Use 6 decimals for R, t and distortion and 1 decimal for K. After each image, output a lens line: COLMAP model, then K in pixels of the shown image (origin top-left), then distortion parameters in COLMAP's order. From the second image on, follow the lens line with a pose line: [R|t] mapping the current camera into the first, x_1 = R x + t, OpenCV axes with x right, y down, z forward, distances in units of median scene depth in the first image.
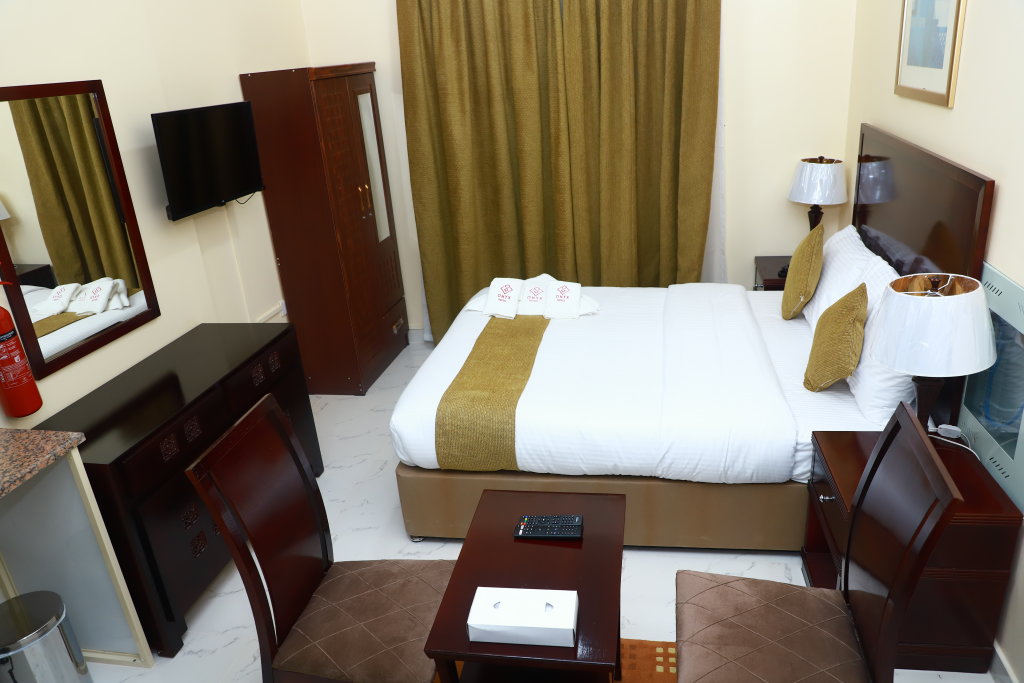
lens RADIAL K [[729.8, 0, 508.9], [0, 729.8, 329.6], [0, 0, 1]] dist [-0.056630, 0.033334]
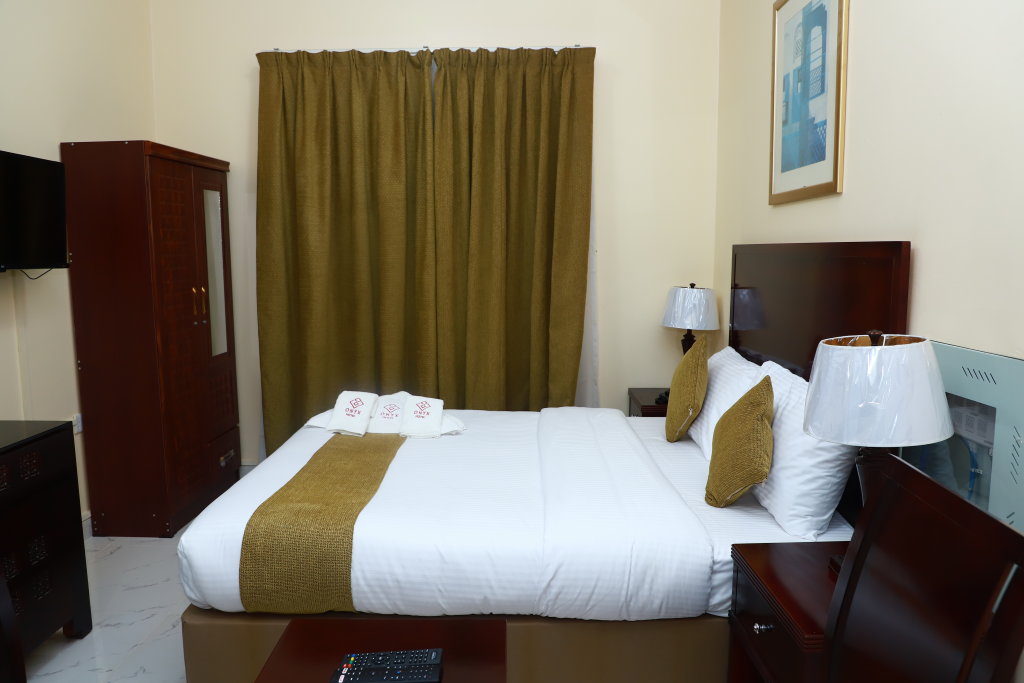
lens RADIAL K [[699.1, 0, 513.5], [0, 699.1, 331.1], [0, 0, 1]] dist [-0.071070, 0.036049]
pose [[0.979716, 0.056041, 0.192398, 0.015175], [-0.005261, 0.966962, -0.254866, 0.070149], [-0.200324, 0.248684, 0.947643, 0.172611]]
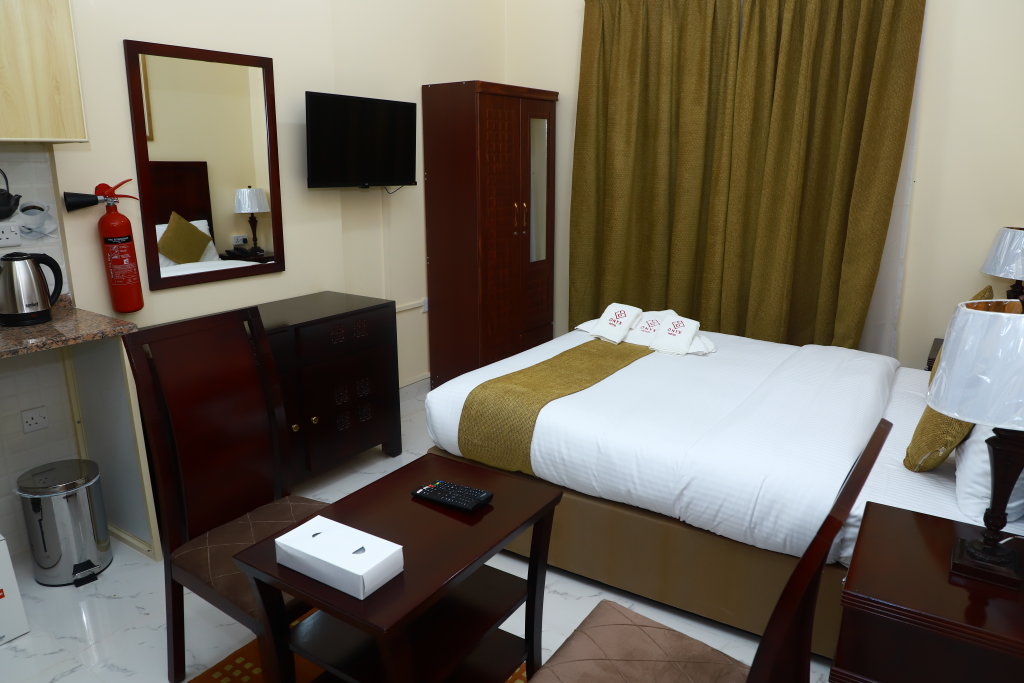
lens RADIAL K [[699.1, 0, 511.1], [0, 699.1, 334.3], [0, 0, 1]] dist [-0.071070, 0.036049]
pose [[0.919814, 0.173544, -0.351887, 0.191842], [-0.210324, 0.975206, -0.068824, 0.062500], [0.331218, 0.137315, 0.933509, 0.106162]]
